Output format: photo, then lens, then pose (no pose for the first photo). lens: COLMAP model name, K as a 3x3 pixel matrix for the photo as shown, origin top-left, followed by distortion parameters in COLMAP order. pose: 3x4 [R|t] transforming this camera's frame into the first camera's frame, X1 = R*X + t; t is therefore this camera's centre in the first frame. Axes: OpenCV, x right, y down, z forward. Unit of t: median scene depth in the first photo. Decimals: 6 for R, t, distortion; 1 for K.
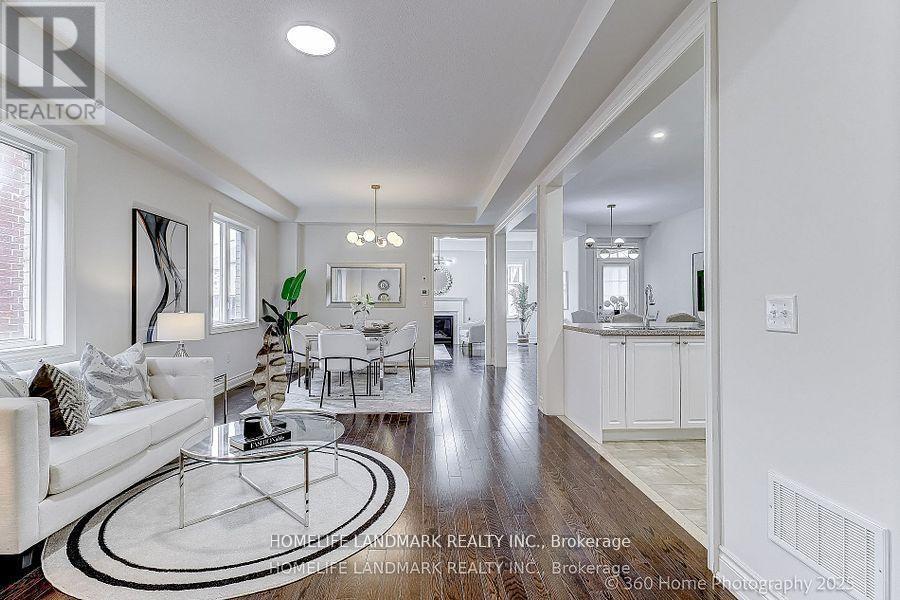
lens RADIAL K [[421.8, 0, 454.6], [0, 421.8, 298.1], [0, 0, 1]] dist [0.089671, -0.000030]
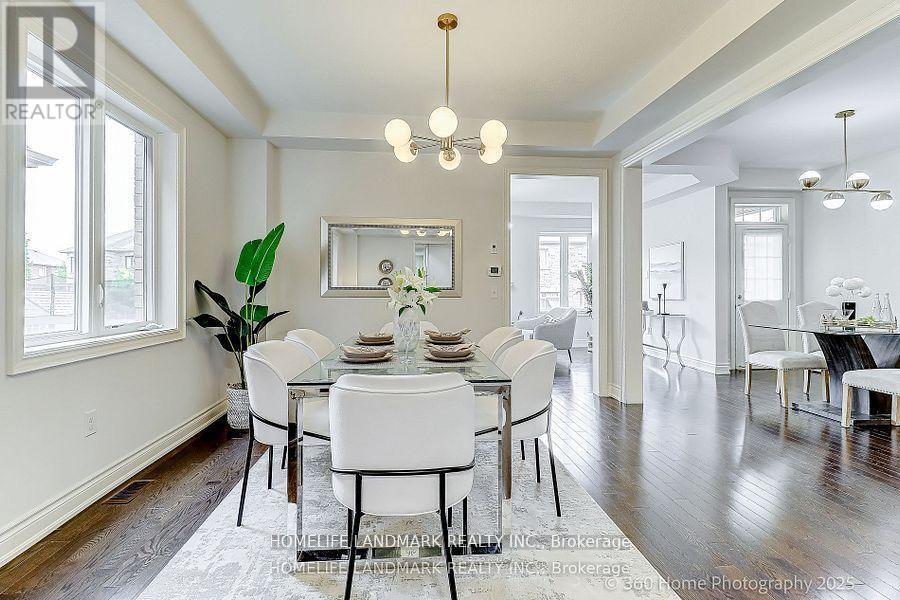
lens RADIAL K [[433.7, 0, 460.1], [0, 433.7, 286.5], [0, 0, 1]] dist [0.030489, 0.000063]
pose [[0.998499, 0.000878, 0.054771, -0.161589], [-0.000941, 0.999999, 0.001130, 0.007414], [-0.054770, -0.001180, 0.998498, 0.452421]]
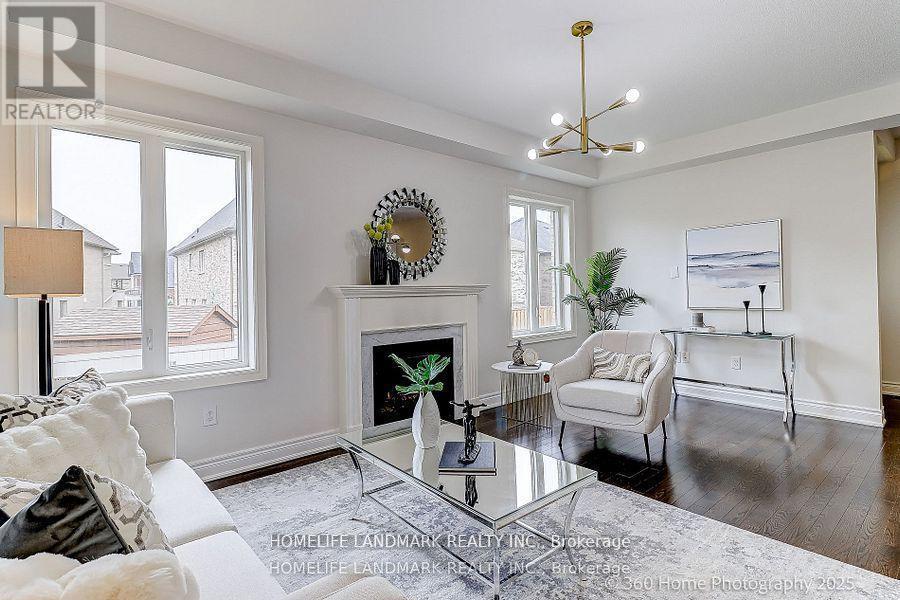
lens RADIAL K [[447.4, 0, 453.4], [0, 447.4, 288.3], [0, 0, 1]] dist [-0.000588, -0.000100]
pose [[0.805507, -0.009843, 0.592504, -0.356637], [0.010603, 0.999941, 0.002198, 0.000837], [-0.592491, 0.004512, 0.805564, 1.124341]]
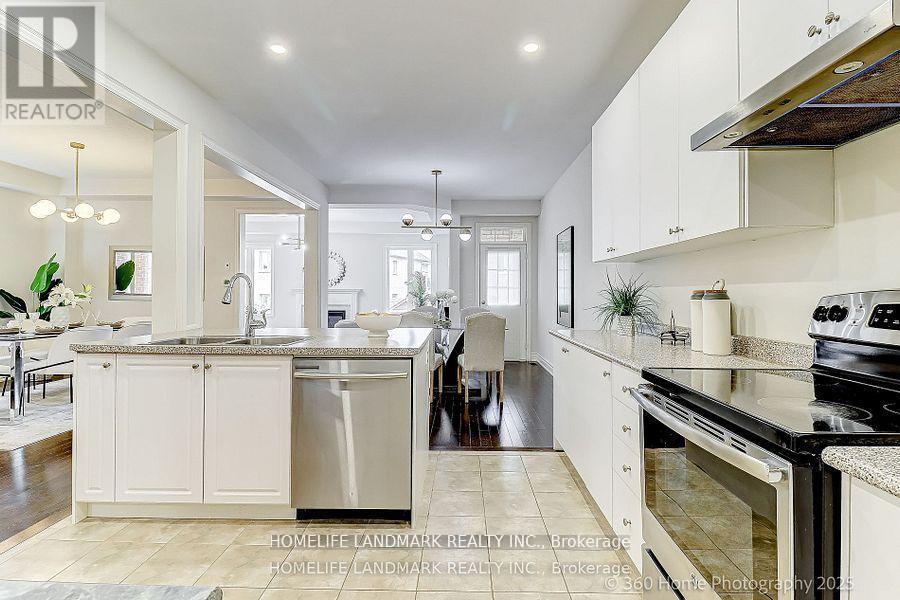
lens RADIAL K [[447.4, 0, 453.4], [0, 447.4, 288.3], [0, 0, 1]] dist [-0.000588, -0.000100]
pose [[0.994824, 0.006195, -0.101425, 0.481038], [-0.006188, 0.999981, 0.000384, -0.006323], [0.101426, 0.000246, 0.994843, 0.196754]]
